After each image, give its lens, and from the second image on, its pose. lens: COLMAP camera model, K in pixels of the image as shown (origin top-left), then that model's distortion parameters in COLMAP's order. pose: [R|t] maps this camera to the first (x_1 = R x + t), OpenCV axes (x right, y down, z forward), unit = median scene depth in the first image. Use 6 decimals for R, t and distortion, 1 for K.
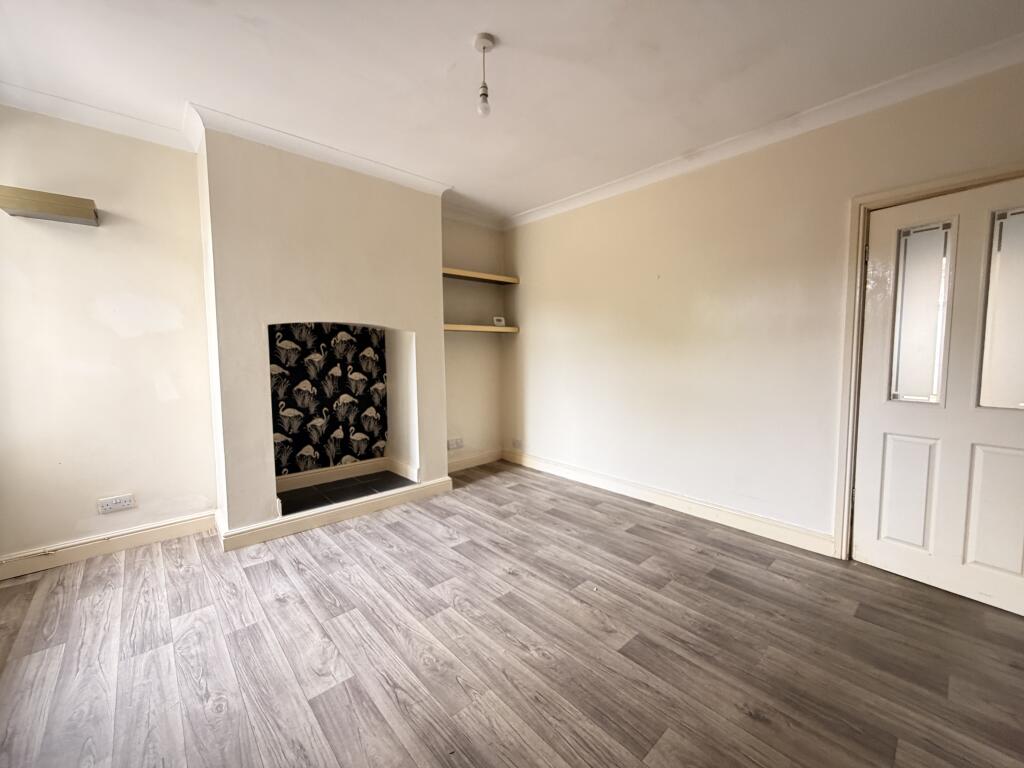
lens RADIAL K [[407.9, 0, 510.0], [0, 407.9, 382.5], [0, 0, 1]] dist [-0.000698, 0.000035]
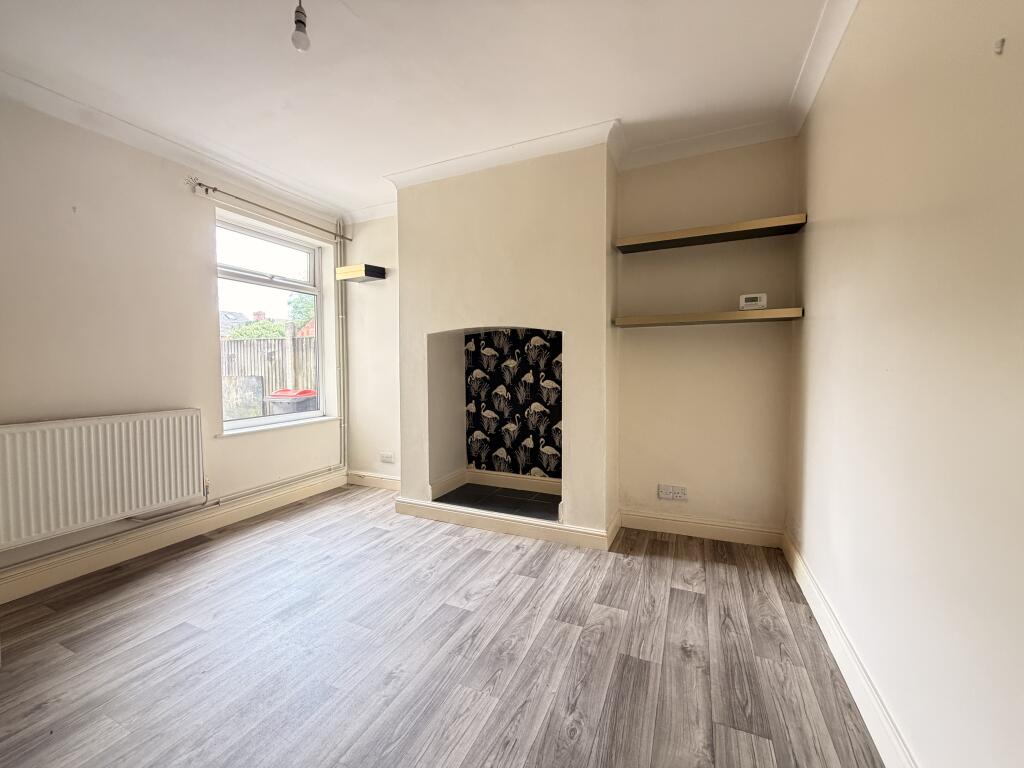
lens RADIAL K [[407.9, 0, 512.2], [0, 407.9, 383.3], [0, 0, 1]] dist [-0.000698, 0.000035]
pose [[0.398688, 0.041647, -0.916141, 0.457136], [-0.068107, 0.997554, 0.015709, -0.027742], [0.914554, 0.056133, 0.400549, 0.592920]]
